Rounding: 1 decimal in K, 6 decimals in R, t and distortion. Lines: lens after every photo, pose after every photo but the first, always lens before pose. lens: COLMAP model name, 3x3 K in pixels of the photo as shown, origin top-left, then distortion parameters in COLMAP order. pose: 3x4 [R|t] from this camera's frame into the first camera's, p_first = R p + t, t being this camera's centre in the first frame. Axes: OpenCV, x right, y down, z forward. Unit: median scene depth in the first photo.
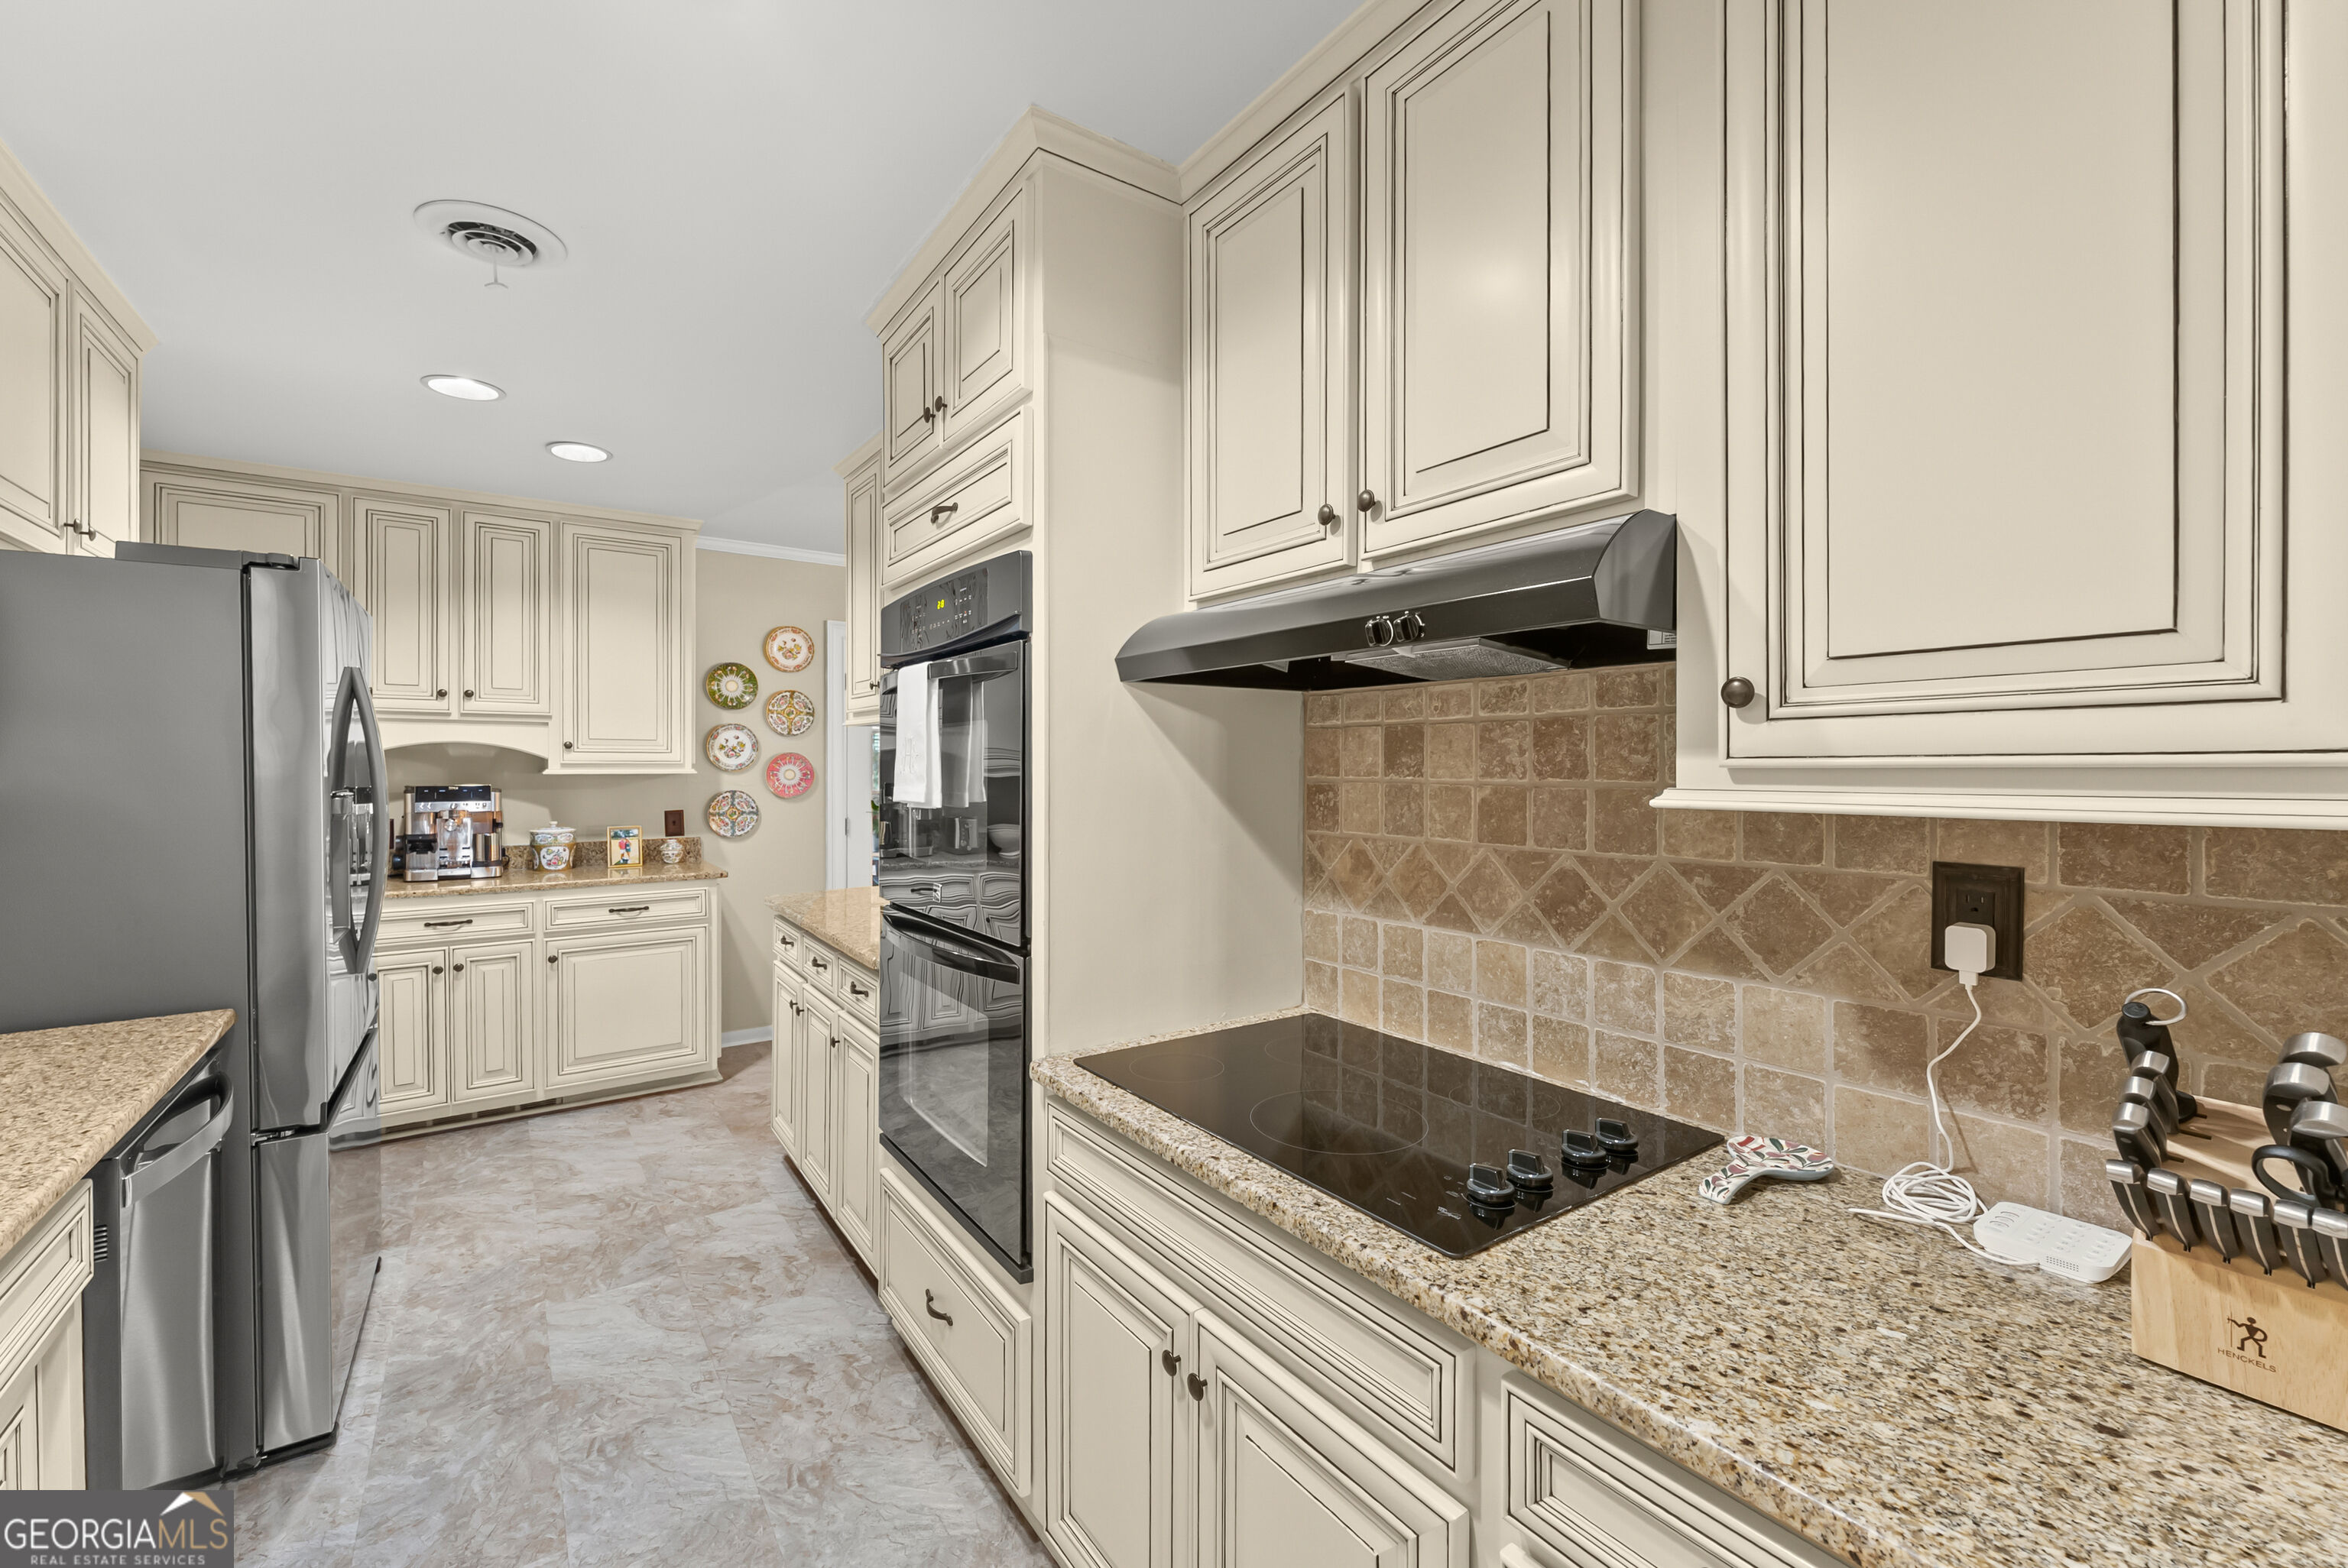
lens RADIAL K [[947.4, 0, 1170.2], [0, 947.4, 770.6], [0, 0, 1]] dist [-0.002067, -0.000474]
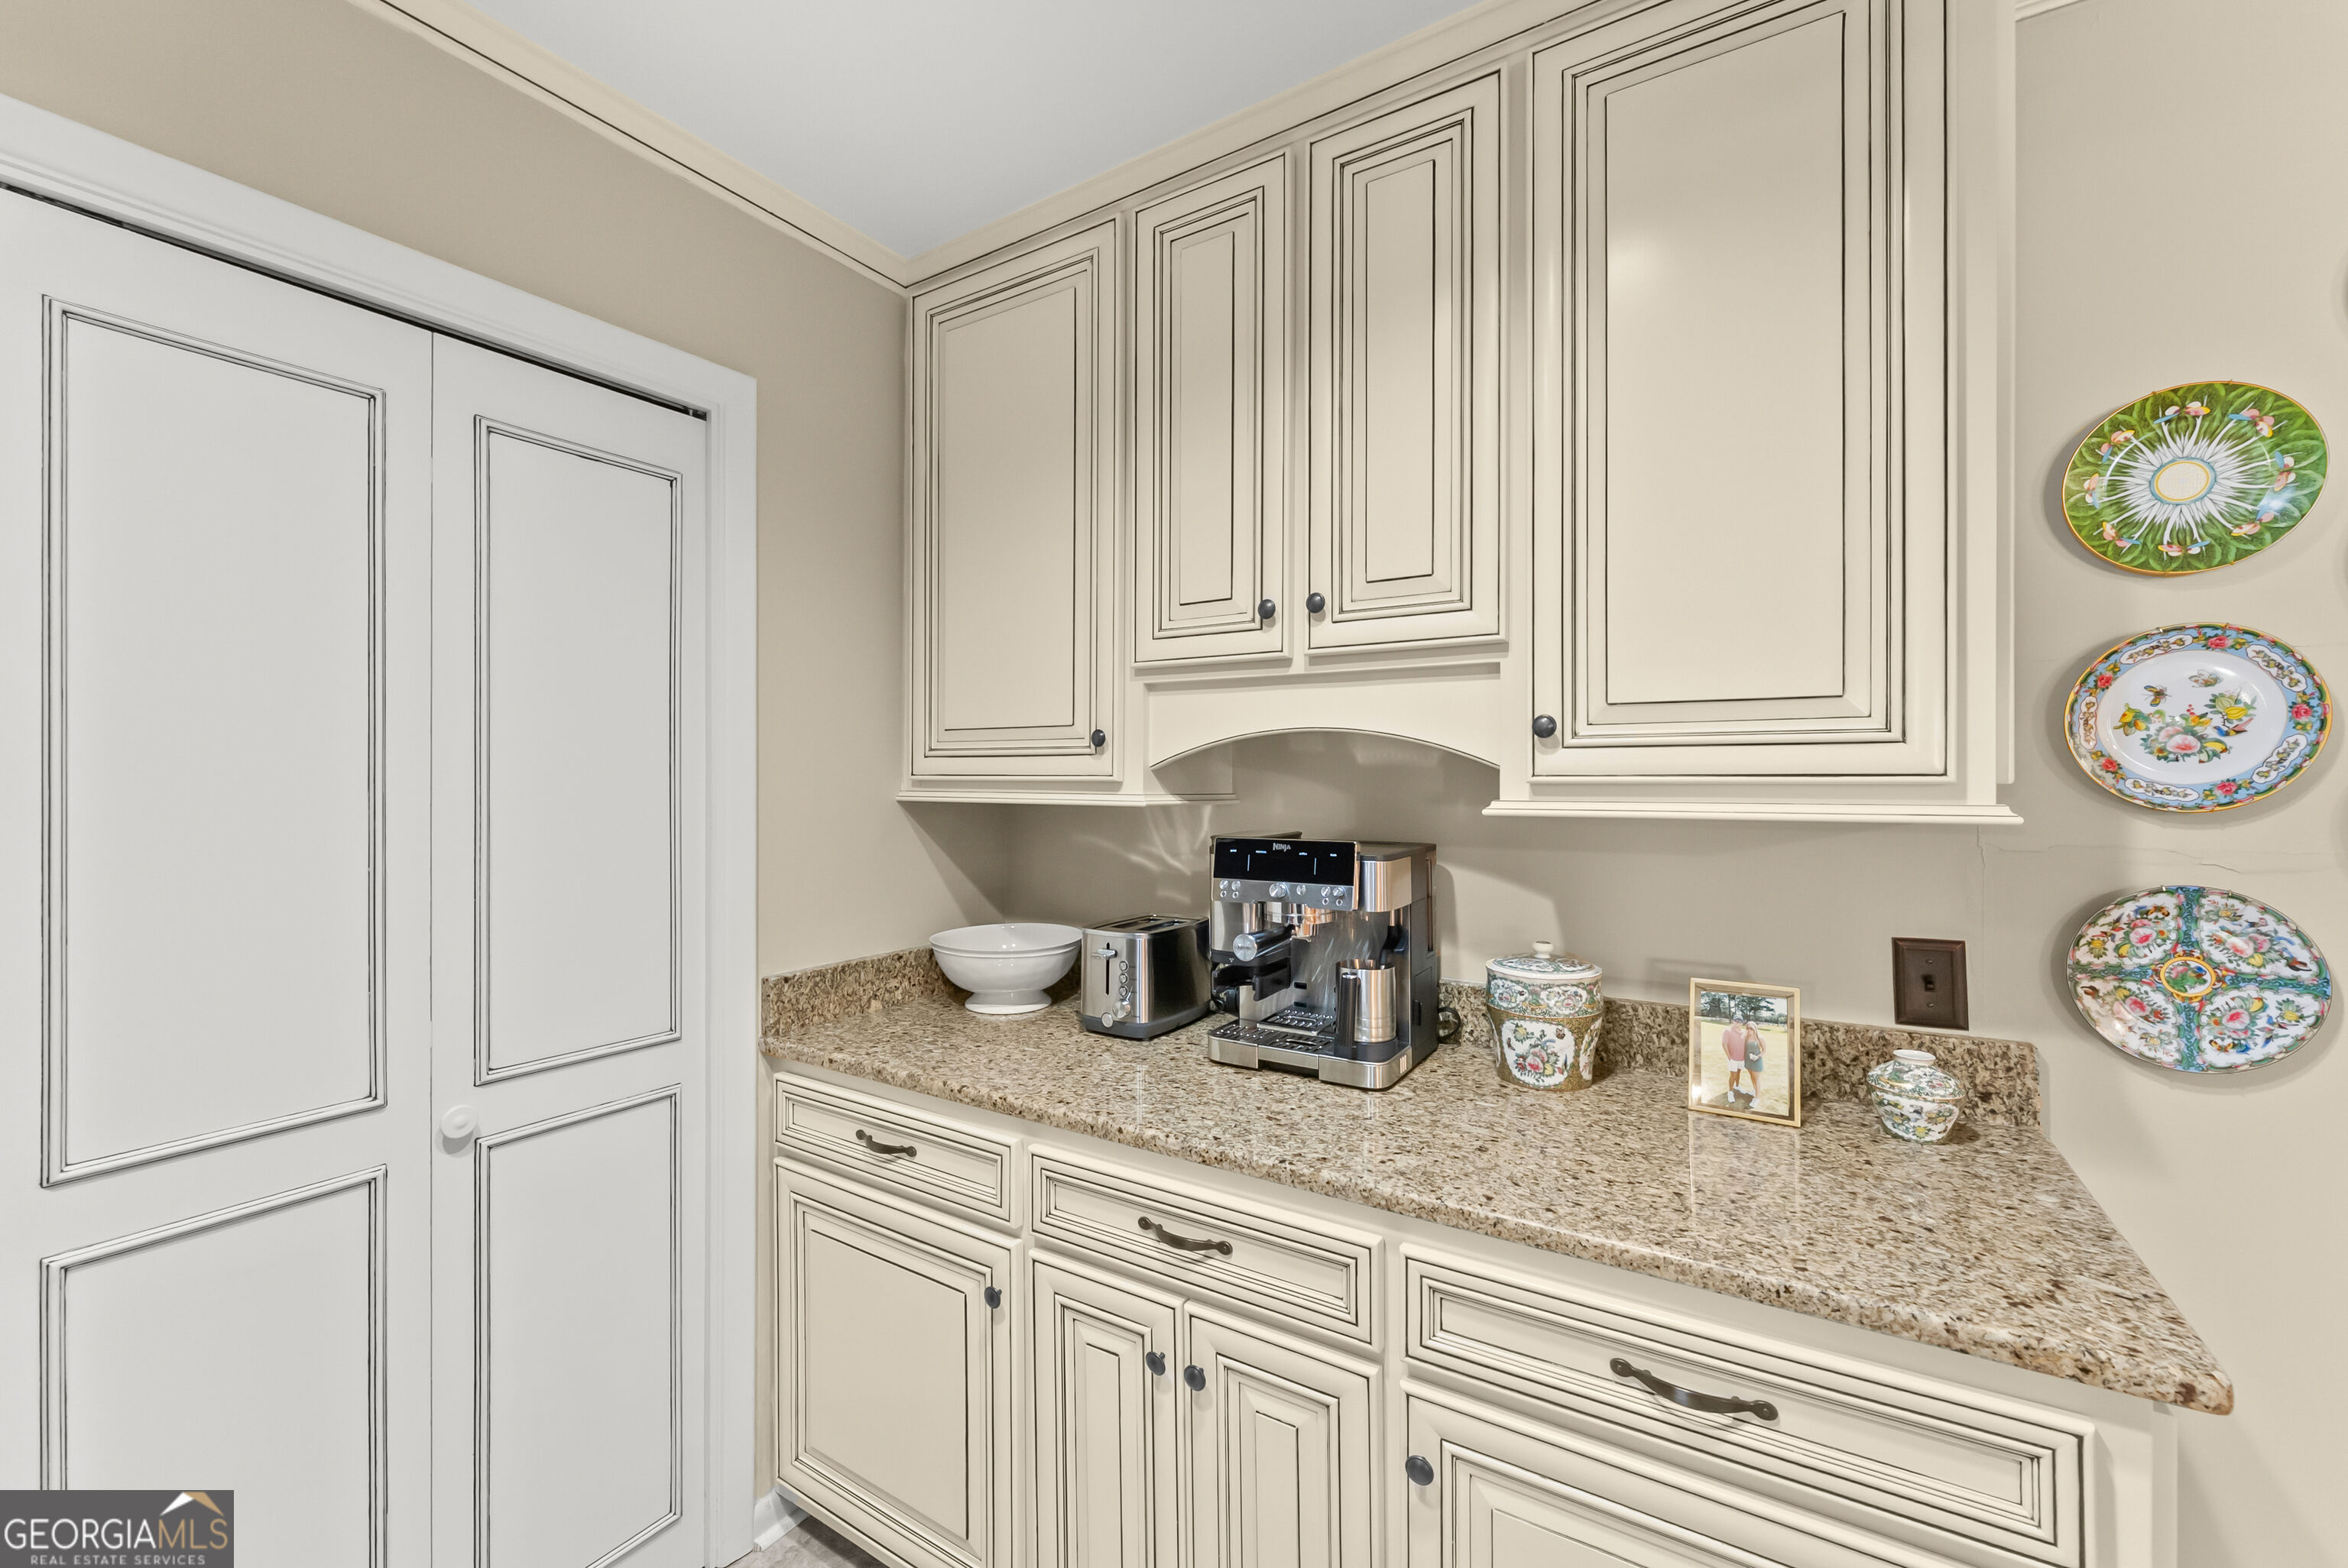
lens RADIAL K [[947.4, 0, 1181.4], [0, 947.4, 774.7], [0, 0, 1]] dist [-0.002067, -0.000474]
pose [[0.378291, -0.002637, -0.925683, -0.411454], [-0.002940, 0.999987, -0.004050, -0.009402], [0.925682, 0.004254, 0.378279, 0.817563]]
